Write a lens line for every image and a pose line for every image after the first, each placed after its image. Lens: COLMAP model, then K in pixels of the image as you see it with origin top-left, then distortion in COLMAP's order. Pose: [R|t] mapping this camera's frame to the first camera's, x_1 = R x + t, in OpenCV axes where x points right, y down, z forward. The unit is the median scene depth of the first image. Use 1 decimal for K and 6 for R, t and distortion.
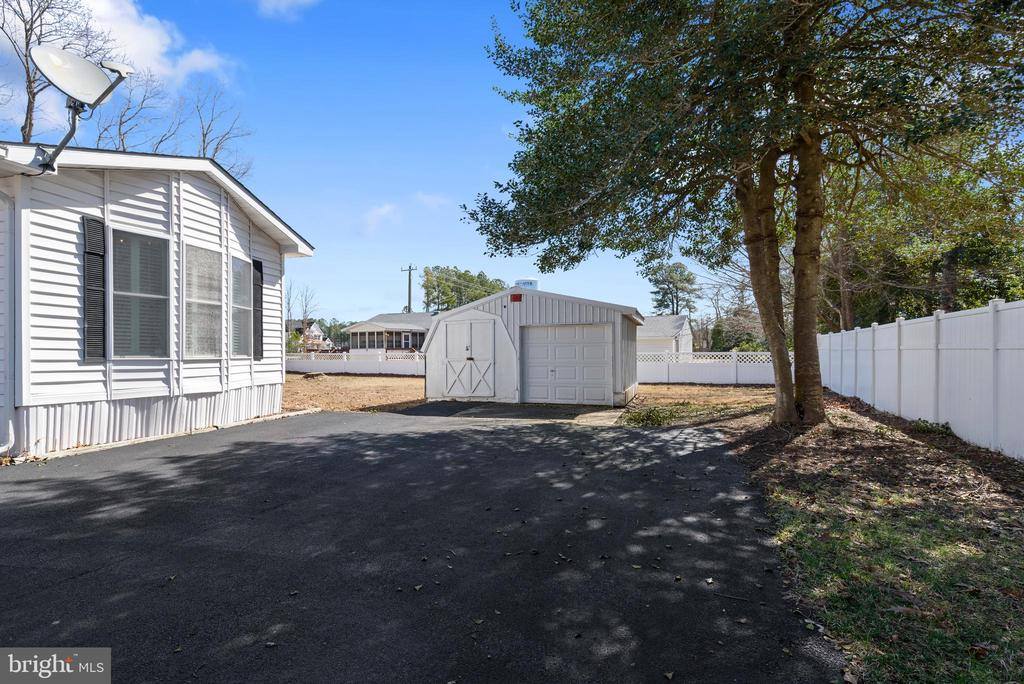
lens RADIAL K [[483.2, 0, 512.0], [0, 483.2, 342.0], [0, 0, 1]] dist [0.000032, 0.000358]
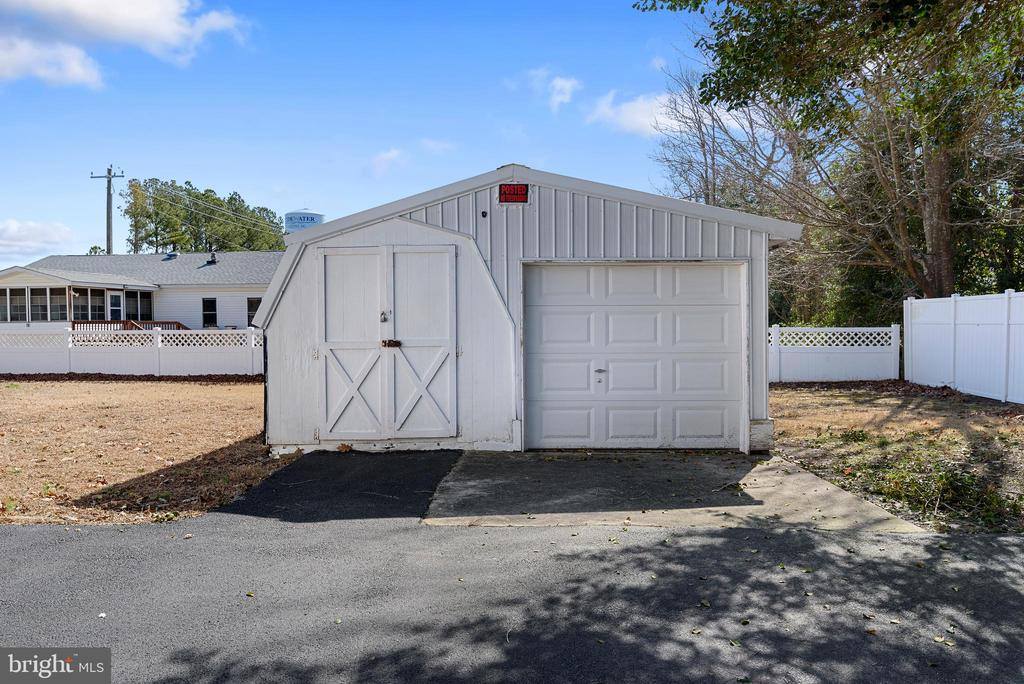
lens RADIAL K [[727.7, 0, 512.0], [0, 727.7, 342.0], [0, 0, 1]] dist [-0.000326, -0.002031]
pose [[0.950807, -0.005598, 0.309734, -0.058727], [-0.006336, 0.999276, 0.037512, 0.003508], [-0.309720, -0.037629, 0.950083, 0.132966]]
